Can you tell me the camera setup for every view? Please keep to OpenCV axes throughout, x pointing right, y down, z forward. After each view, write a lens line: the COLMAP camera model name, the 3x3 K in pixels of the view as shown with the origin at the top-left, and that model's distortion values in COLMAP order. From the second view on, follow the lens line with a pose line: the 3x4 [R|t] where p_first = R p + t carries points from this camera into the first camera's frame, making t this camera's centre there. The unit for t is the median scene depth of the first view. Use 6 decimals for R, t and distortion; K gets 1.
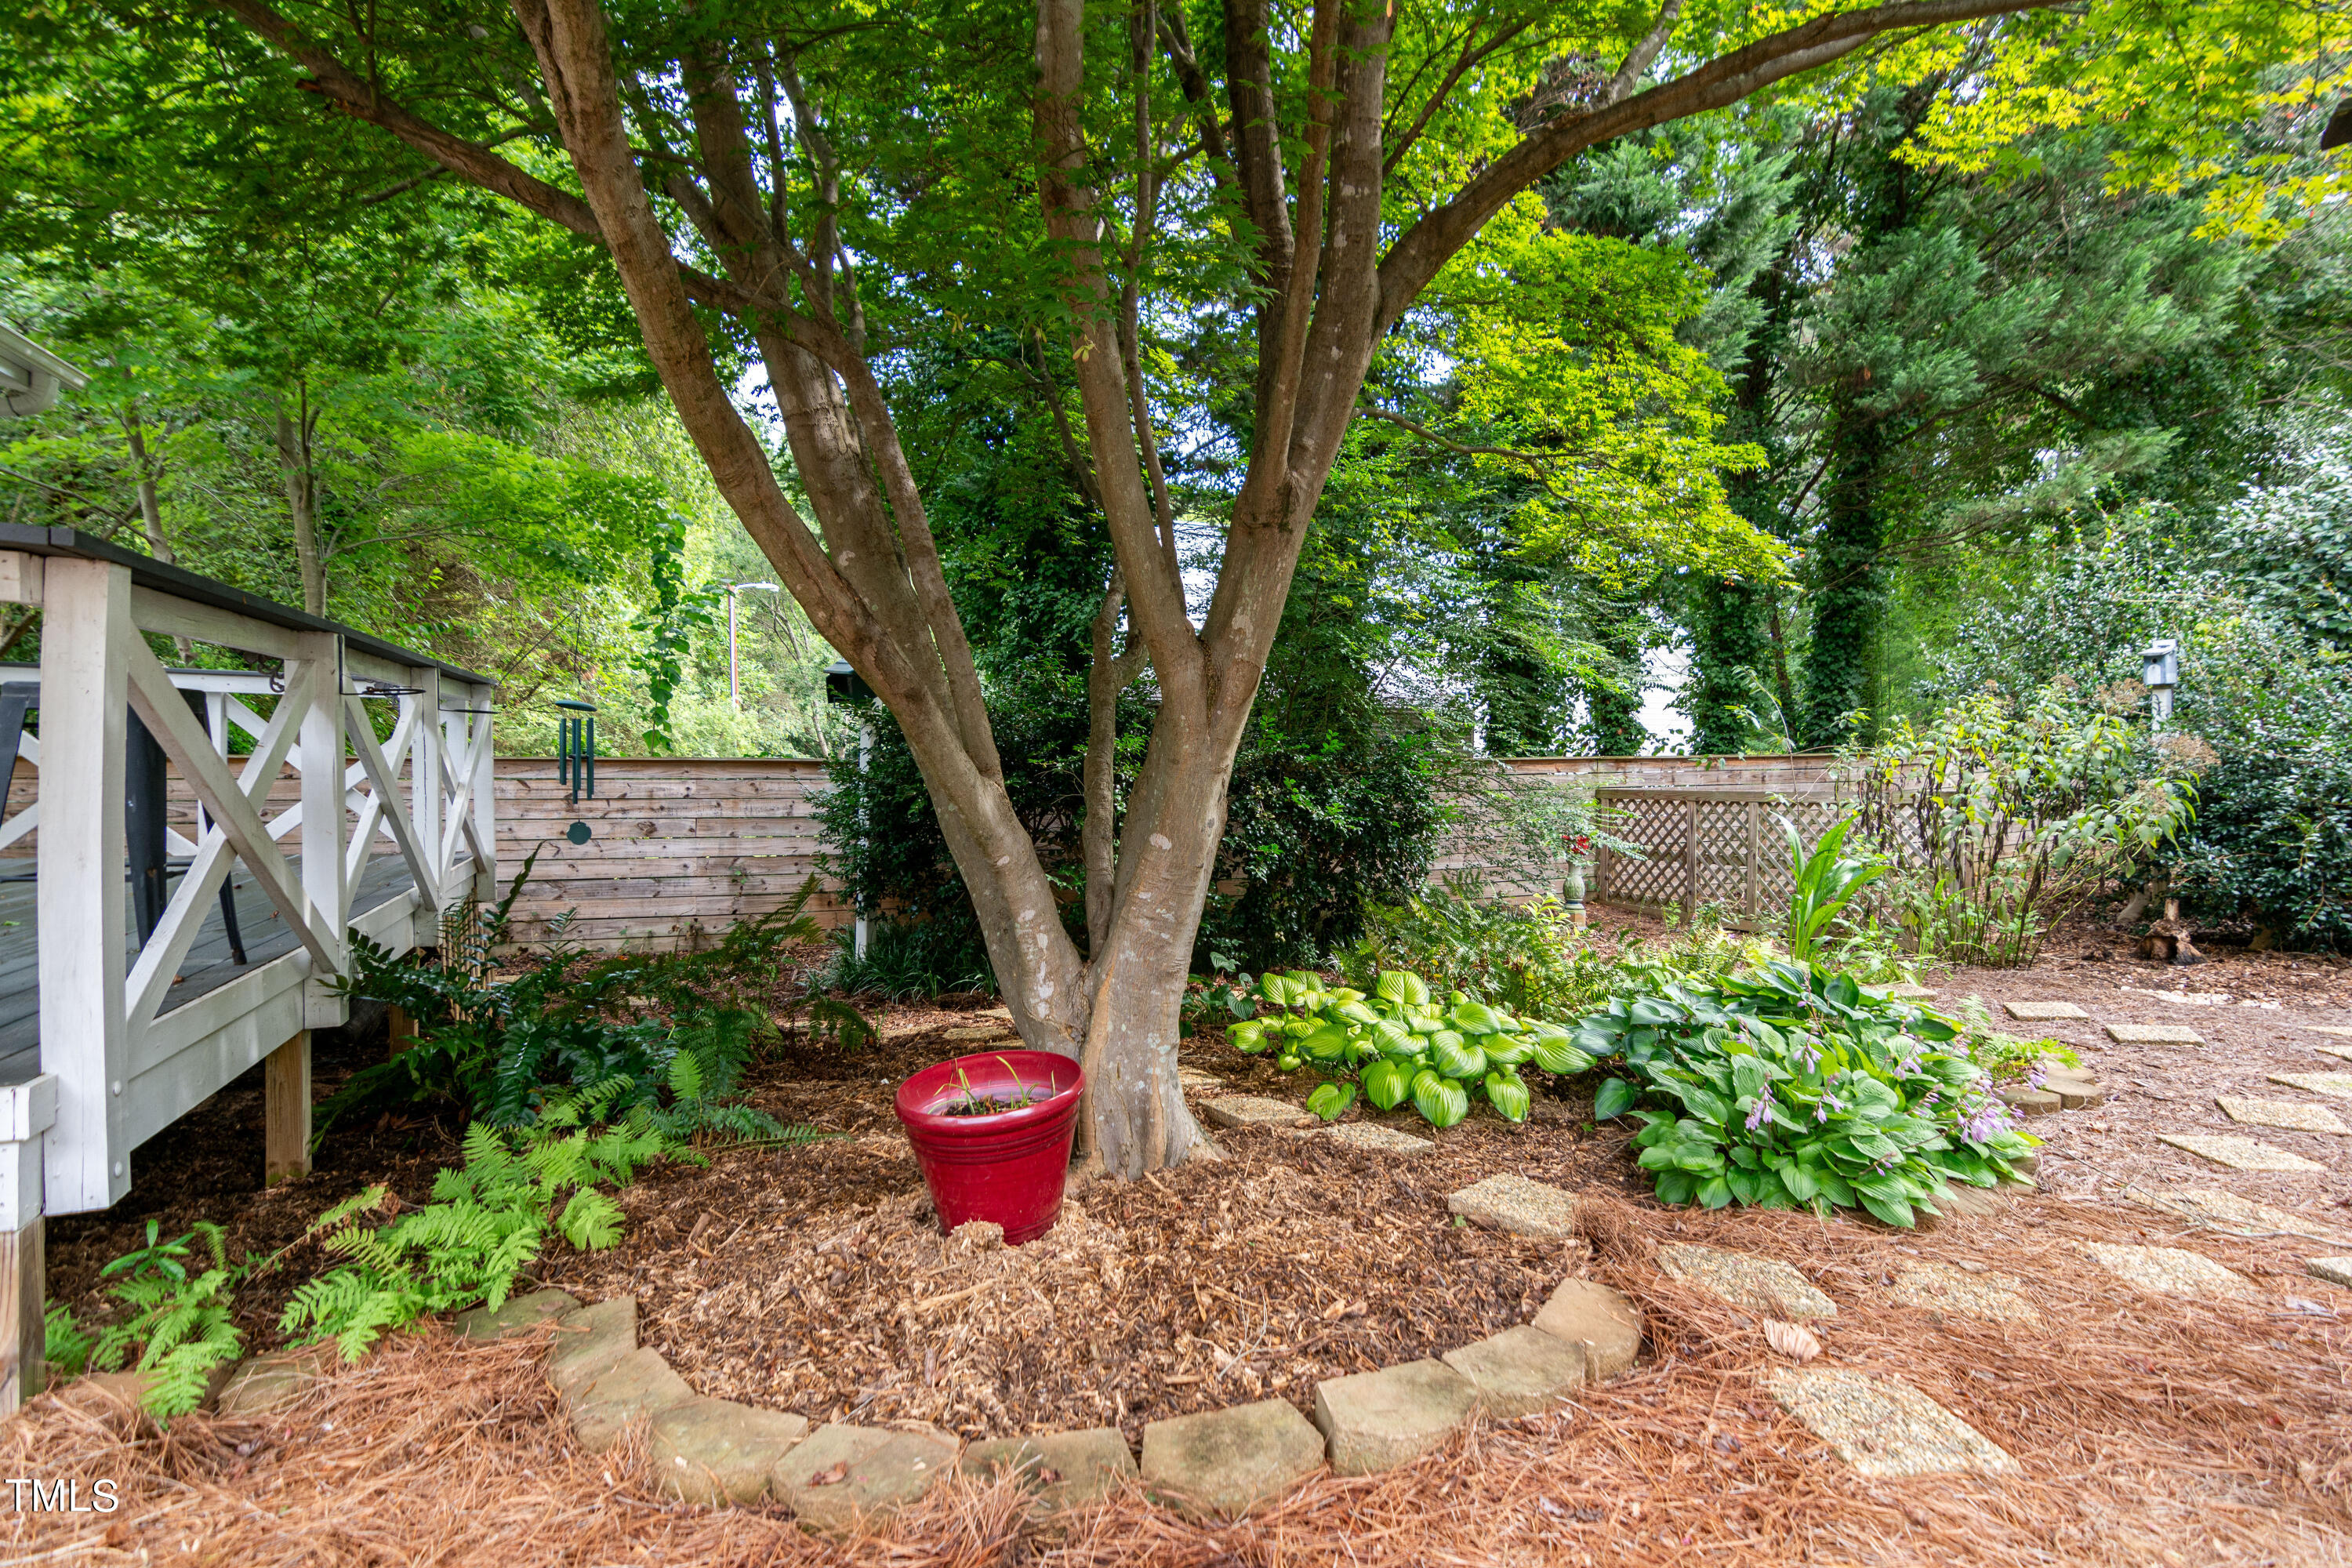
lens RADIAL K [[1129.9, 0, 1184.4], [0, 1129.9, 769.1], [0, 0, 1]] dist [-0.001885, -0.000450]
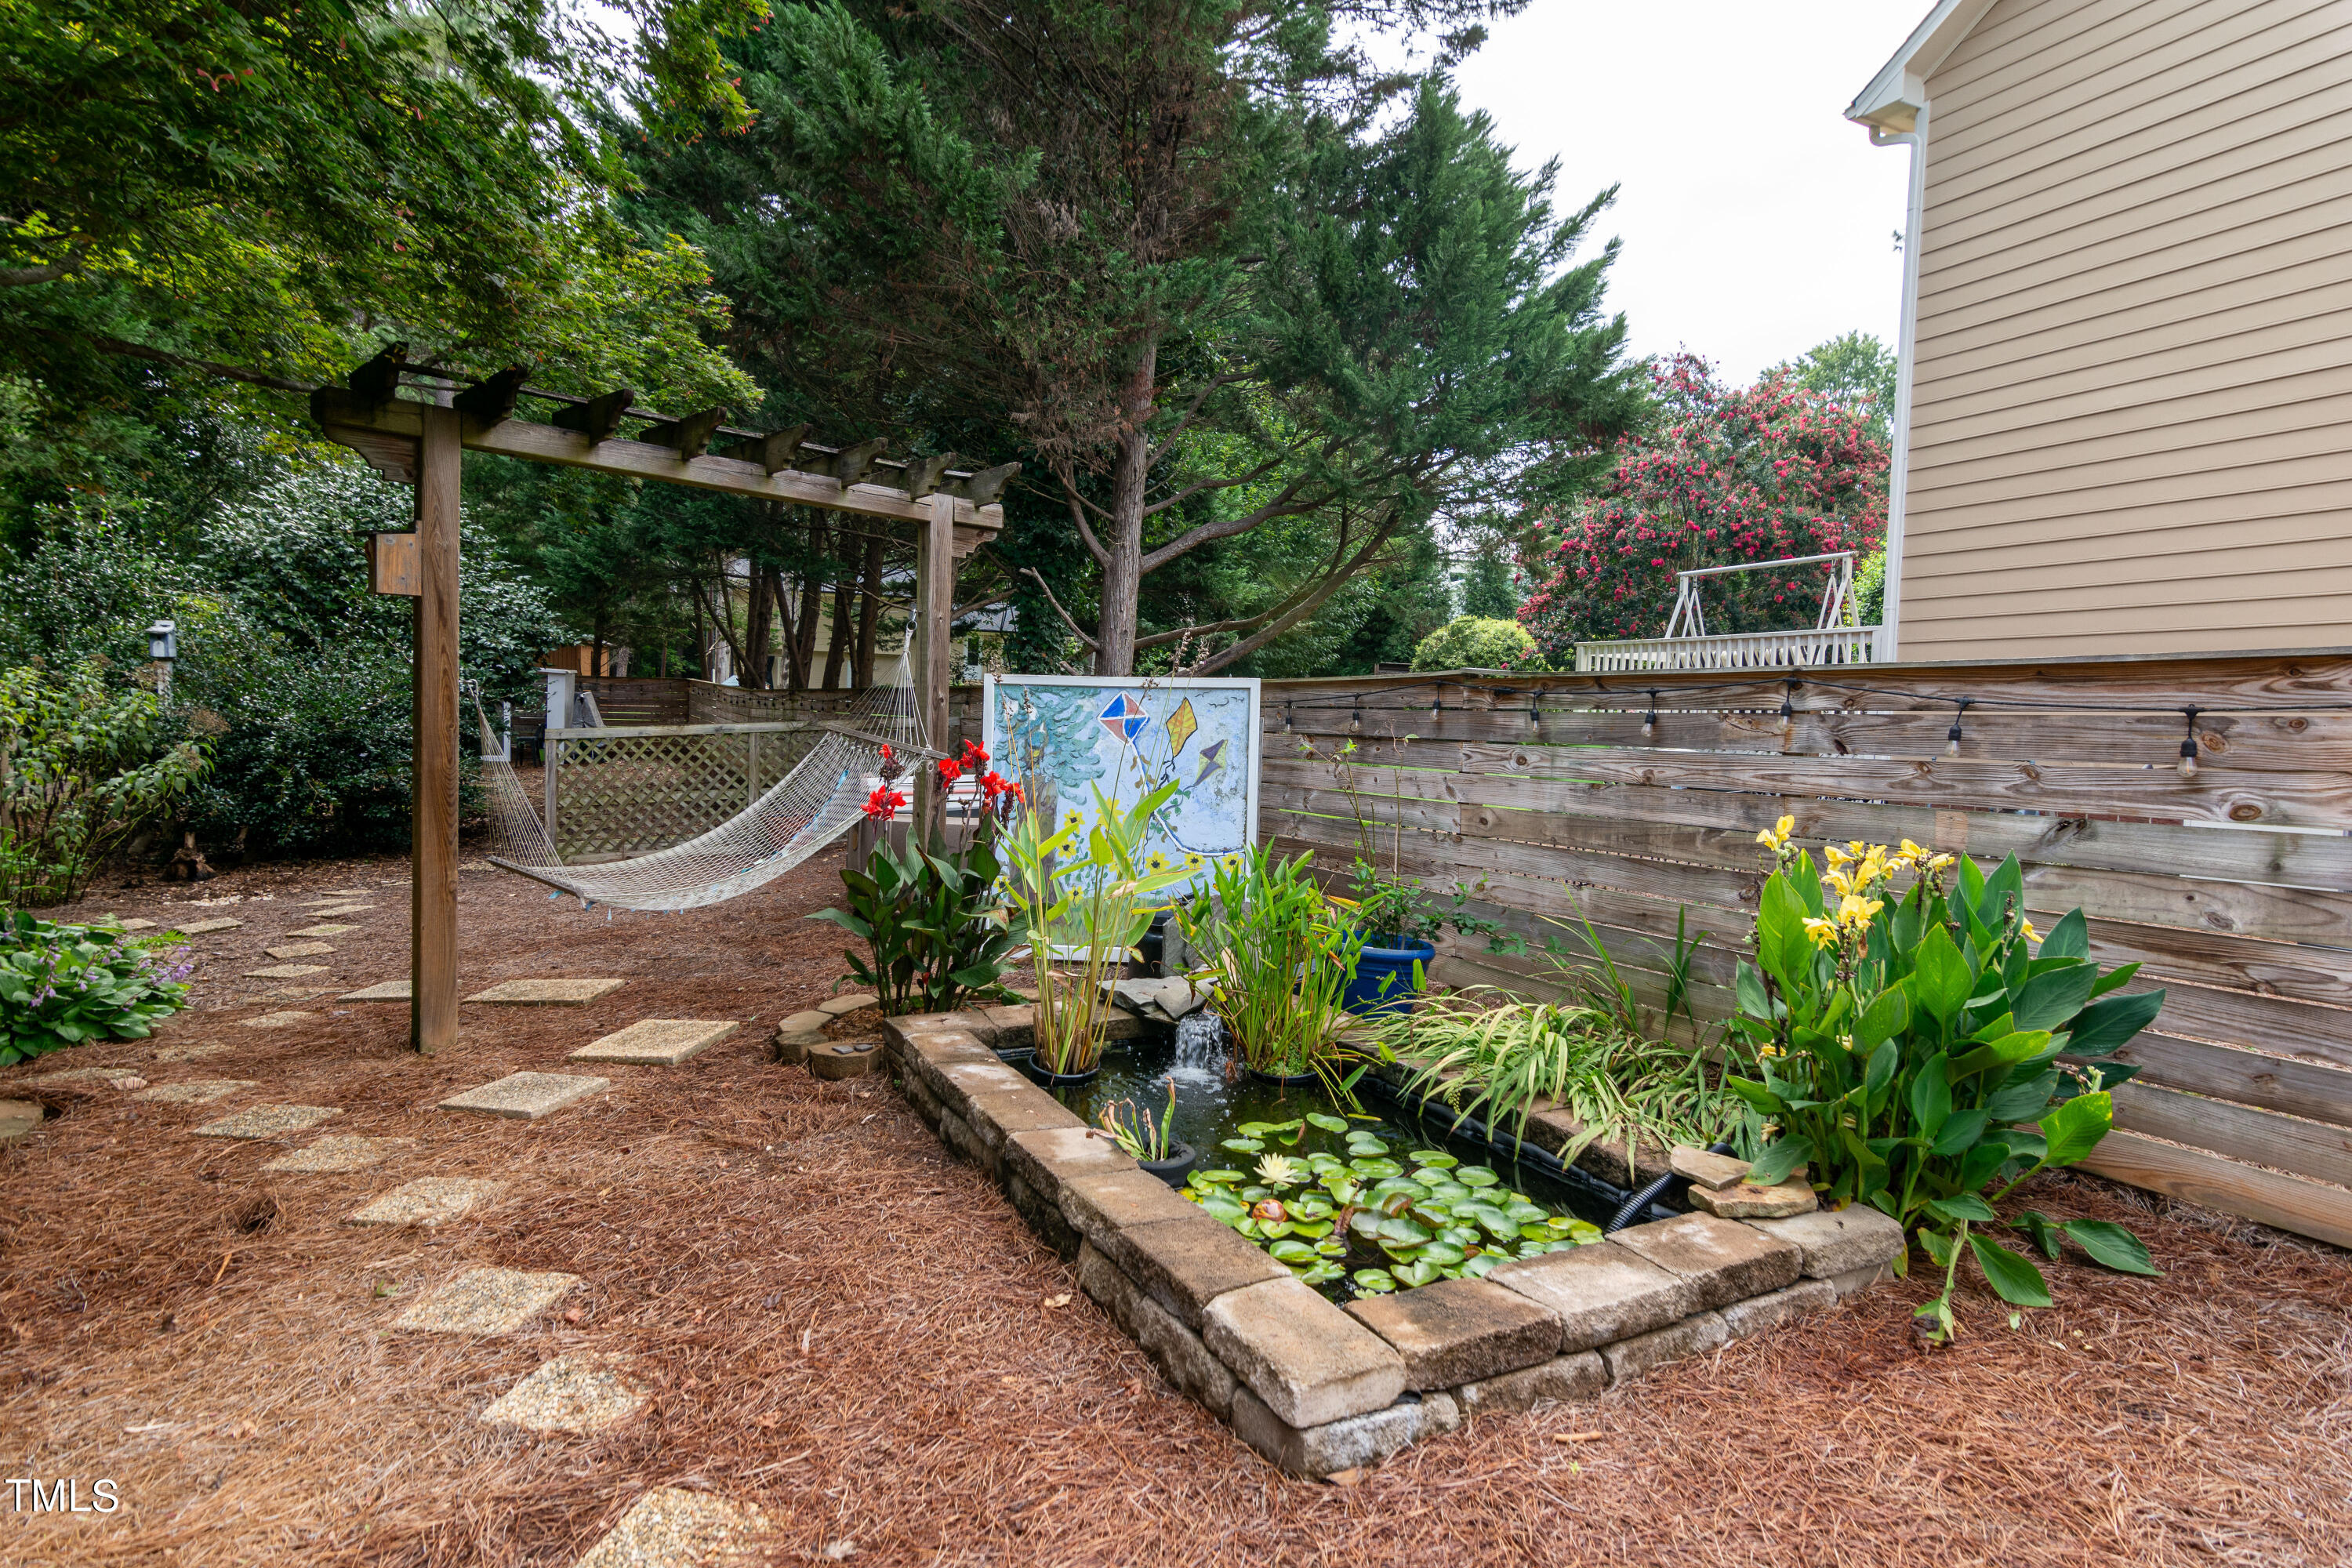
lens RADIAL K [[1213.0, 0, 1176.0], [0, 1213.0, 784.0], [0, 0, 1]] dist [-0.003941, 0.000228]
pose [[0.117468, -0.059783, 0.991276, -0.400164], [-0.014404, 0.997979, 0.061894, -0.045431], [-0.992972, -0.021549, 0.116370, -0.310498]]
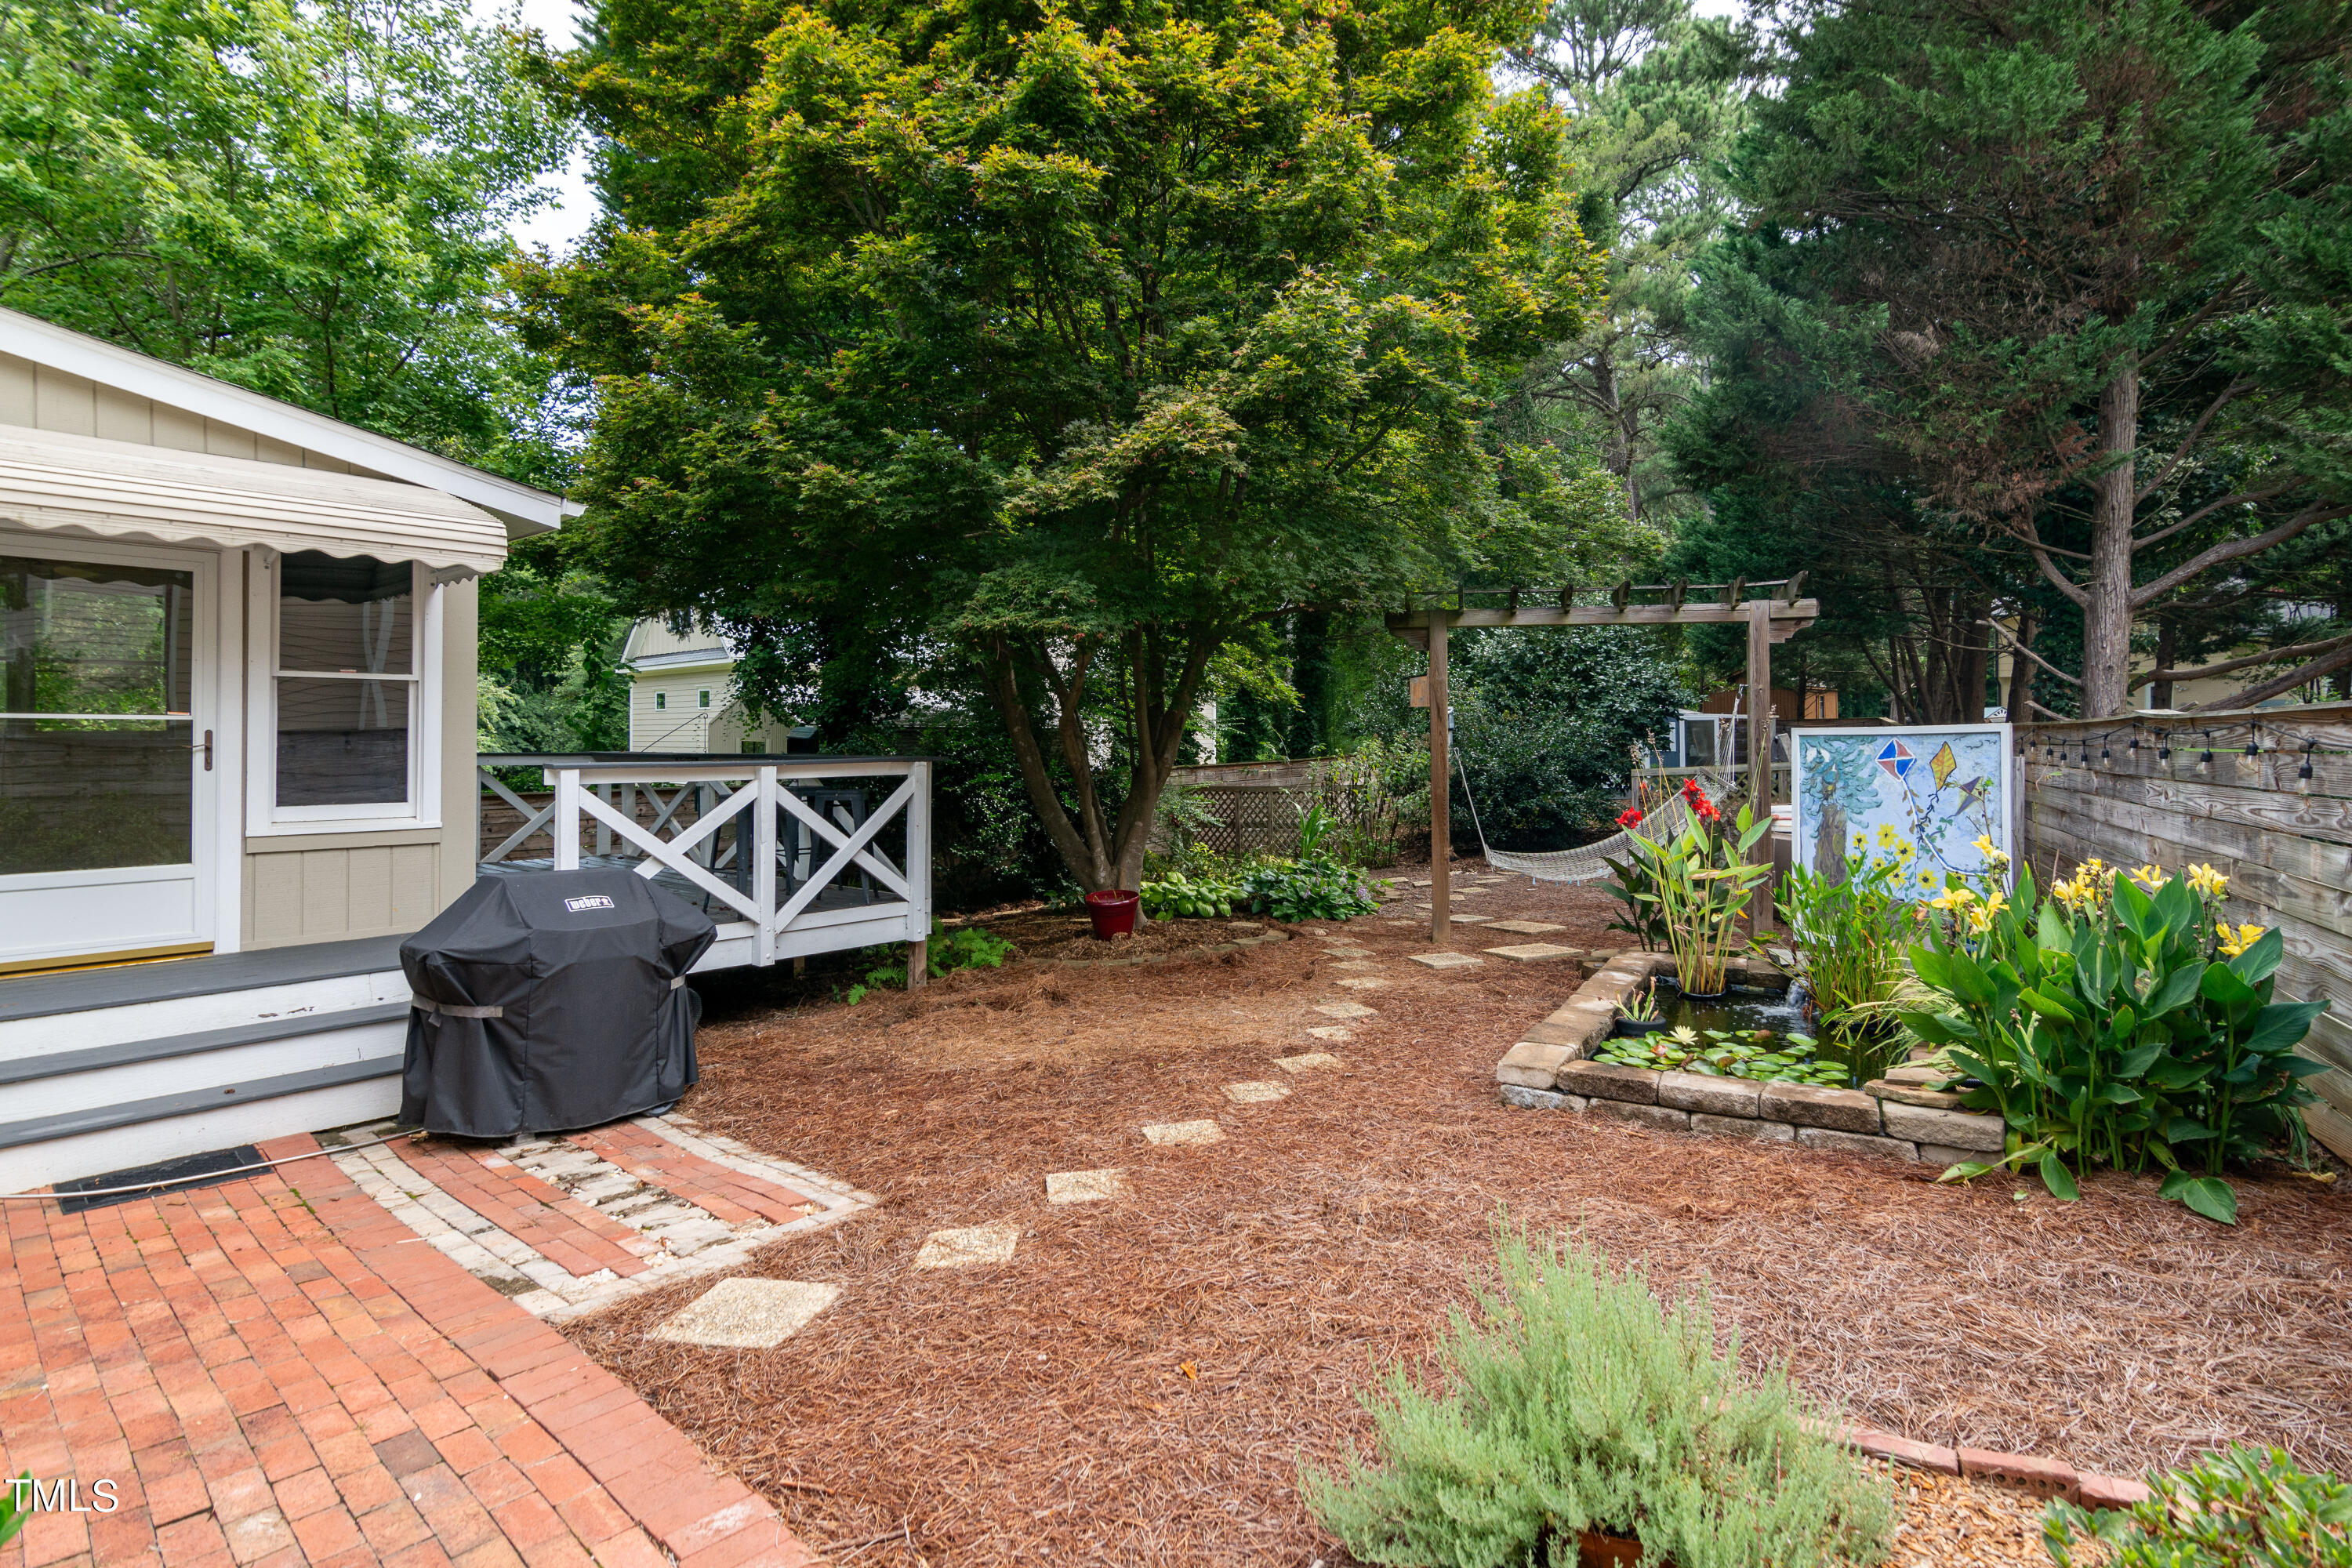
lens RADIAL K [[1129.9, 0, 1184.4], [0, 1129.9, 769.1], [0, 0, 1]] dist [-0.001885, -0.000450]
pose [[0.909634, -0.027360, 0.414509, -0.543773], [0.022160, 0.999604, 0.017351, -0.062295], [-0.414820, -0.006598, 0.909880, -0.861315]]
